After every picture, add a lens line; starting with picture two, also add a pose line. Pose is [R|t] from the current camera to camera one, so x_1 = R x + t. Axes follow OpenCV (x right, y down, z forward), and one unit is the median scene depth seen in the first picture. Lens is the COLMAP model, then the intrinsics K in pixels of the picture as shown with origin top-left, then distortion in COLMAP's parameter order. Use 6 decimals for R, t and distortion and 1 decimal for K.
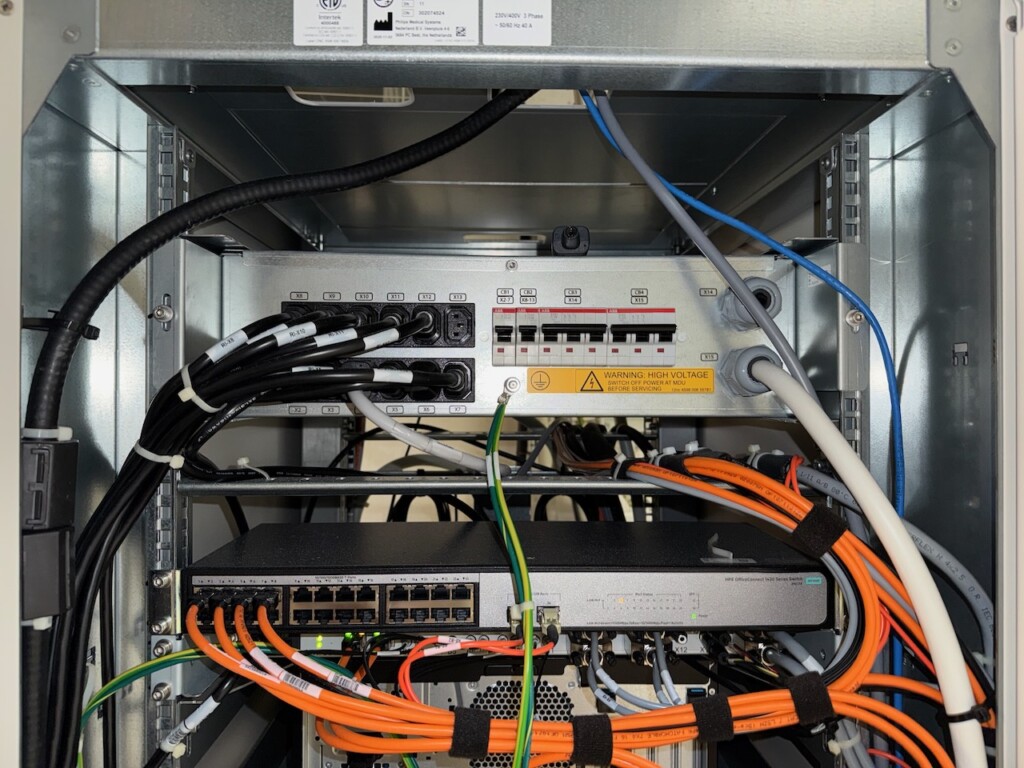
lens RADIAL K [[721.7, 0, 504.5], [0, 721.7, 385.6], [0, 0, 1]] dist [0.023954, -0.028531]
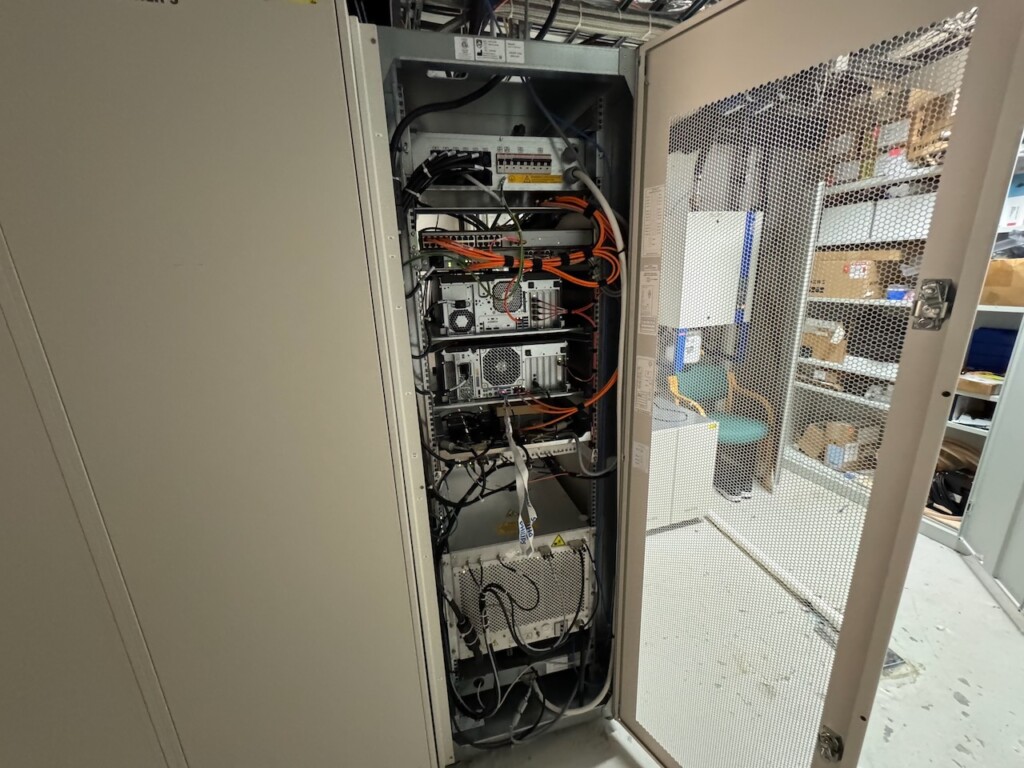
lens RADIAL K [[411.4, 0, 512.0], [0, 411.4, 383.9], [0, 0, 1]] dist [-0.001341, -0.000623]
pose [[0.975003, -0.094991, 0.200863, -0.464609], [0.038578, 0.962649, 0.267991, 0.439550], [-0.218818, -0.253543, 0.942250, -1.118017]]
